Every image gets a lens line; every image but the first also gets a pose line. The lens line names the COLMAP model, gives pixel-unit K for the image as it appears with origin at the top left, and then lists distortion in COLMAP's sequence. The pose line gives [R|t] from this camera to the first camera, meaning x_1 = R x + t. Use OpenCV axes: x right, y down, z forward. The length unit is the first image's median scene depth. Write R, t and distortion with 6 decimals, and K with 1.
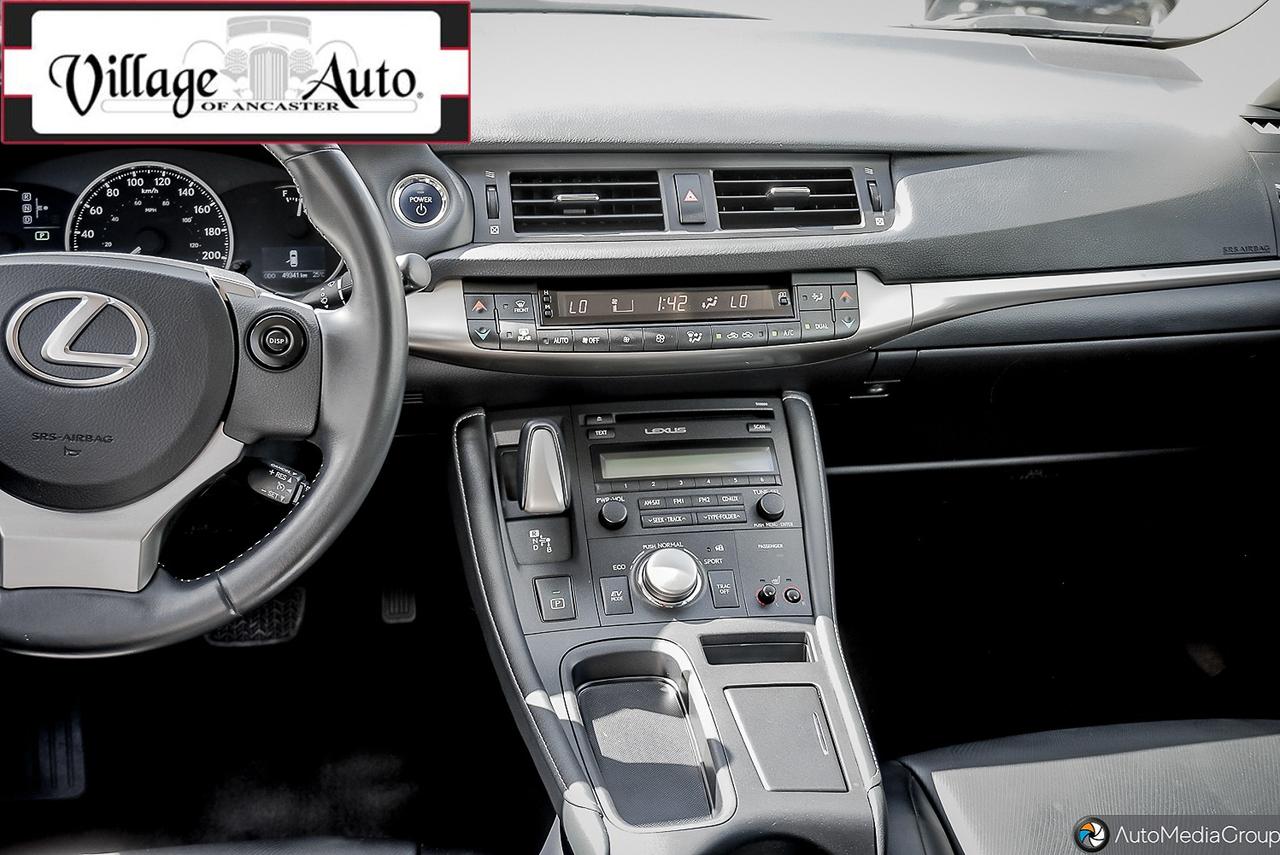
lens RADIAL K [[1338.2, 0, 633.3], [0, 1338.2, 431.4], [0, 0, 1]] dist [0.011572, 0.000000]
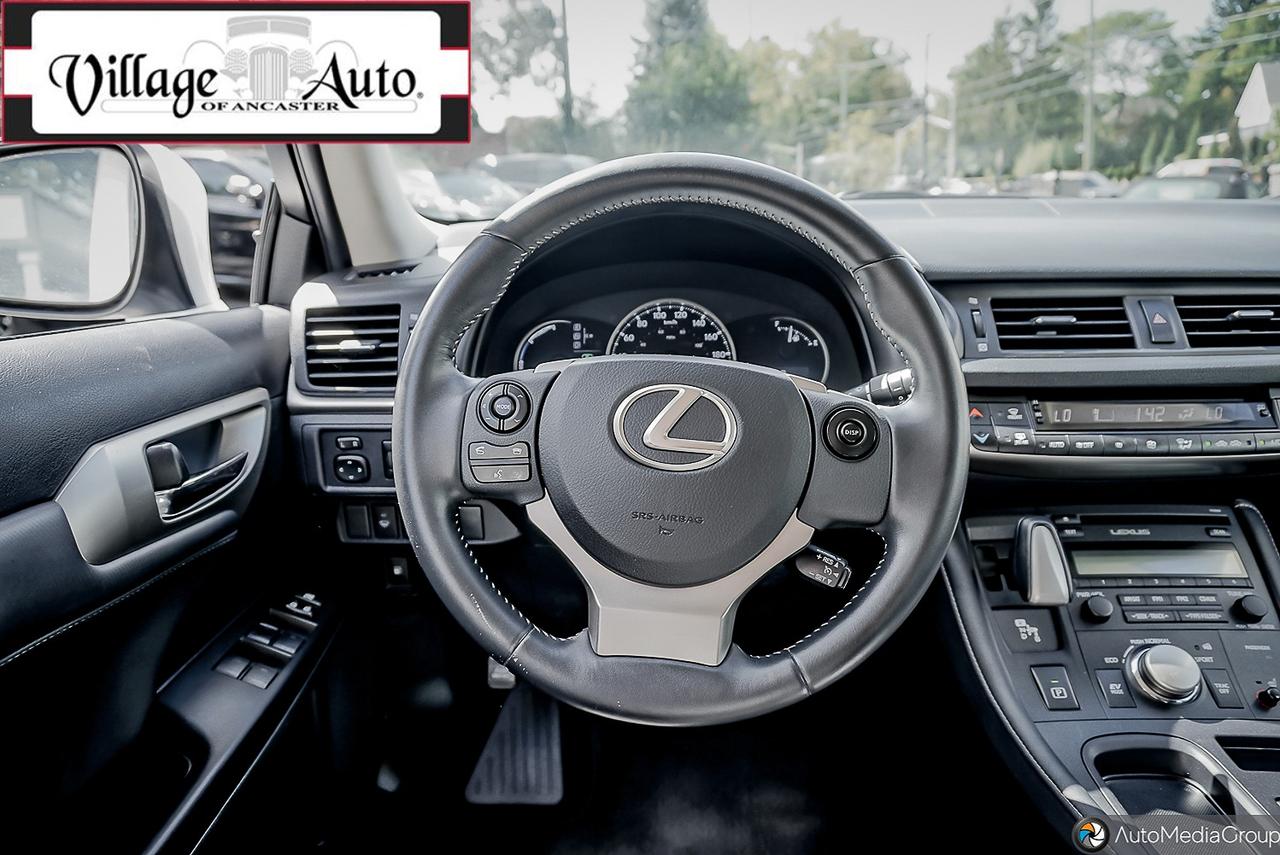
lens RADIAL K [[868.9, 0, 638.6], [0, 868.9, 428.6], [0, 0, 1]] dist [-0.043460, 0.032407]
pose [[0.976985, 0.012978, -0.212912, -0.225756], [-0.037964, 0.992791, -0.113690, 0.010889], [0.209902, 0.119157, 0.970434, 0.235959]]
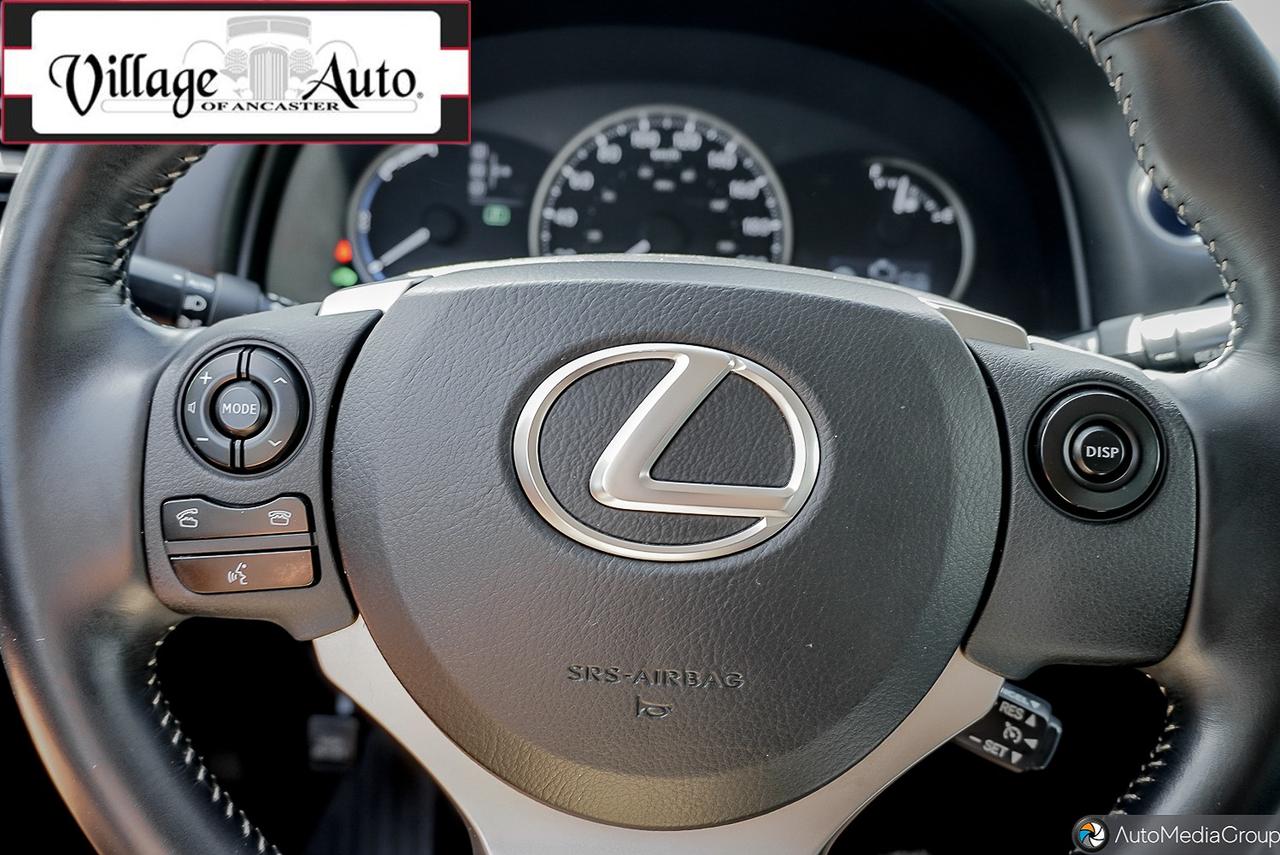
lens RADIAL K [[1169.0, 0, 644.1], [0, 1169.0, 428.2], [0, 0, 1]] dist [0.024406, 0.000000]
pose [[0.980879, 0.097747, -0.168290, -0.276686], [-0.096462, 0.995211, 0.015809, -0.062717], [0.169030, 0.000727, 0.985611, 0.479770]]
